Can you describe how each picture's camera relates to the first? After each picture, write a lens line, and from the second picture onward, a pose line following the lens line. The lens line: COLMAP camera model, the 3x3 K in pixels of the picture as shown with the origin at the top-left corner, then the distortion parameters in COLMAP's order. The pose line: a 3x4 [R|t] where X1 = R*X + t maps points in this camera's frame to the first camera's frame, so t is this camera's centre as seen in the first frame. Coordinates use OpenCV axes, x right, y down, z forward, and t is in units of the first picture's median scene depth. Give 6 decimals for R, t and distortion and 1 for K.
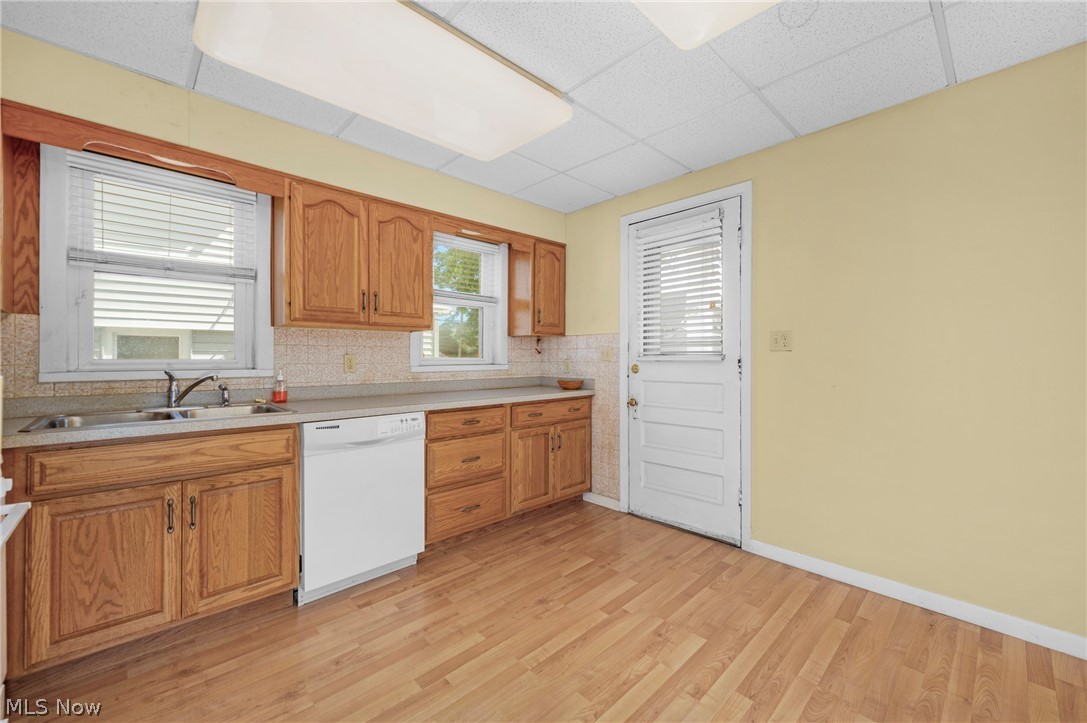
lens RADIAL K [[425.4, 0, 557.7], [0, 425.4, 360.6], [0, 0, 1]] dist [0.012983, -0.003303]
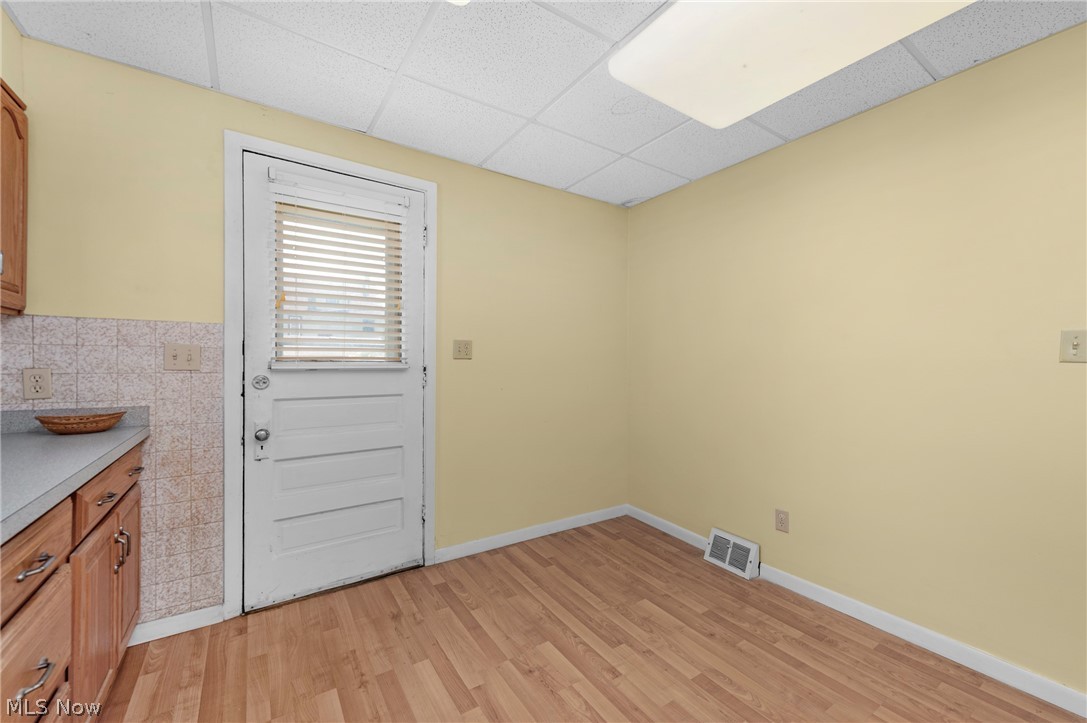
lens RADIAL K [[425.4, 0, 557.7], [0, 425.4, 360.6], [0, 0, 1]] dist [0.012983, -0.003303]
pose [[0.196501, 0.000336, 0.980503, -0.483103], [0.000014, 1.000000, -0.000346, -0.017944], [-0.980504, 0.000082, 0.196501, 0.567601]]
